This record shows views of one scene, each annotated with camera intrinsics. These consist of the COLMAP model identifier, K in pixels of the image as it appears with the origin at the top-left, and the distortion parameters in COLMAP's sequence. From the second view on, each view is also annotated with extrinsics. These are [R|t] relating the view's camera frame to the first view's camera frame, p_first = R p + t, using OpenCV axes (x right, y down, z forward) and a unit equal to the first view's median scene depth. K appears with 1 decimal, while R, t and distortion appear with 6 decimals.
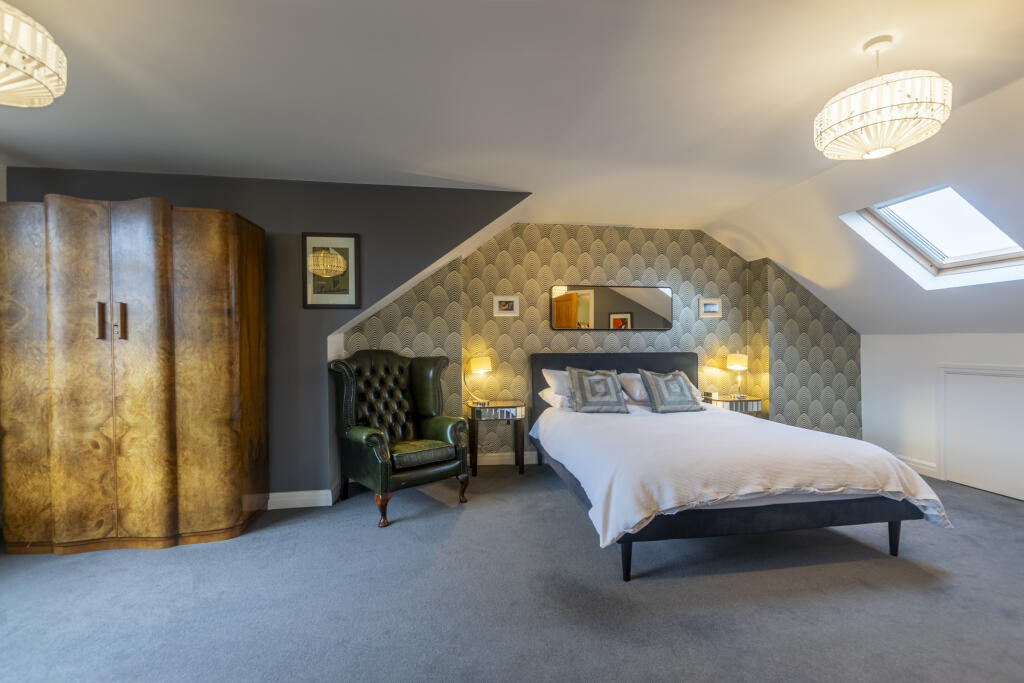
lens RADIAL K [[452.5, 0, 511.2], [0, 452.5, 344.2], [0, 0, 1]] dist [0.002313, -0.000085]
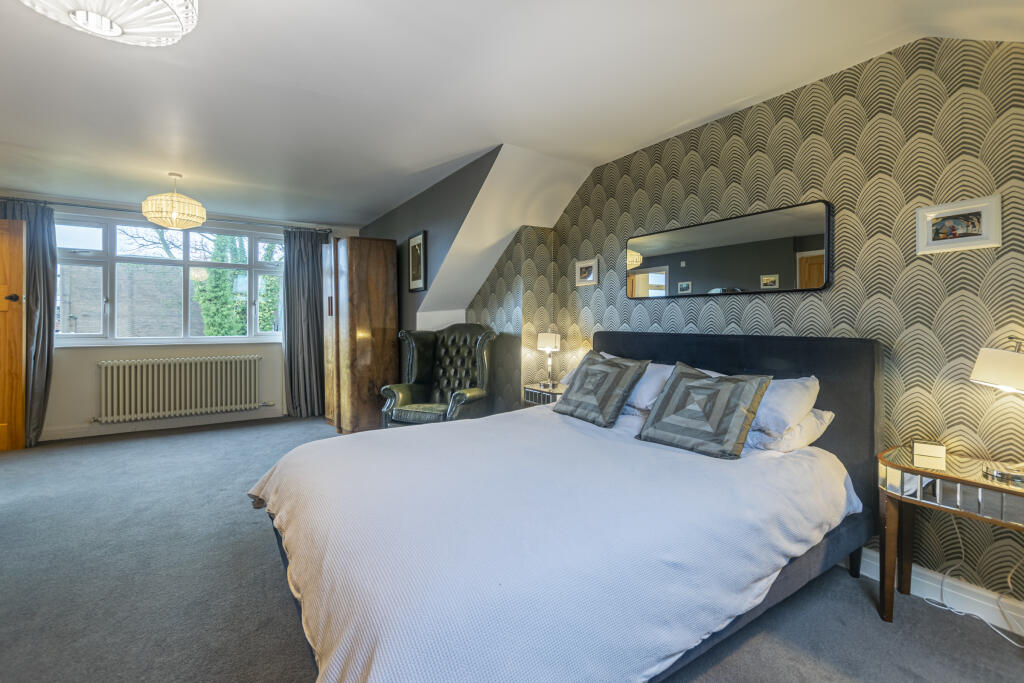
lens RADIAL K [[452.5, 0, 497.0], [0, 452.5, 320.2], [0, 0, 1]] dist [0.002313, -0.000085]
pose [[0.404859, 0.002923, -0.914375, 0.674505], [-0.003076, 0.999994, 0.001835, 0.001105], [0.914374, 0.002069, 0.404865, 0.517030]]
